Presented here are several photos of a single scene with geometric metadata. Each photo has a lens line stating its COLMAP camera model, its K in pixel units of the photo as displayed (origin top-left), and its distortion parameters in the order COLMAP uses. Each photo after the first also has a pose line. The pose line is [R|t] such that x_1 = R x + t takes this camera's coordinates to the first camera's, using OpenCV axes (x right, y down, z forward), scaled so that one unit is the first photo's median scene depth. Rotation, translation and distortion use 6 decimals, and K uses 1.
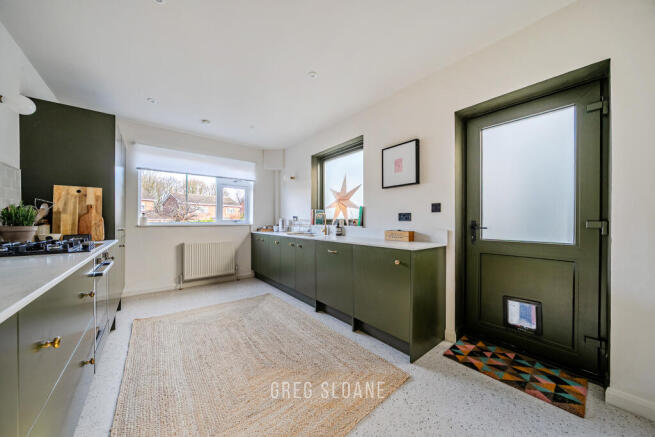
lens RADIAL K [[226.7, 0, 311.4], [0, 226.7, 222.5], [0, 0, 1]] dist [-0.000700, -0.000192]
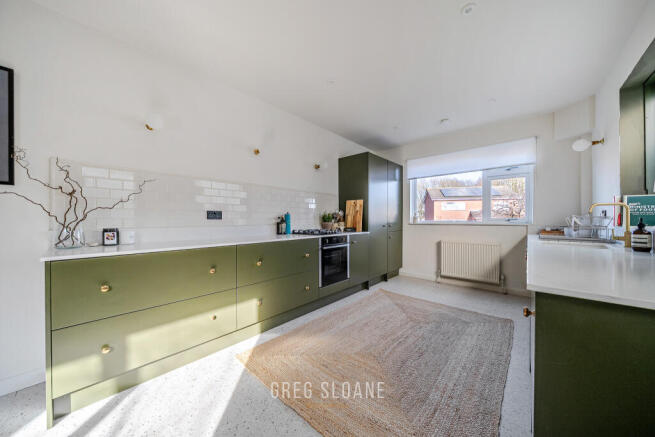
lens RADIAL K [[226.7, 0, 333.0], [0, 226.7, 222.6], [0, 0, 1]] dist [-0.000700, -0.000192]
pose [[0.199498, 0.009953, -0.979848, 0.404313], [-0.005829, 0.999943, 0.008971, 0.000682], [0.979881, 0.003922, 0.199544, 0.304758]]
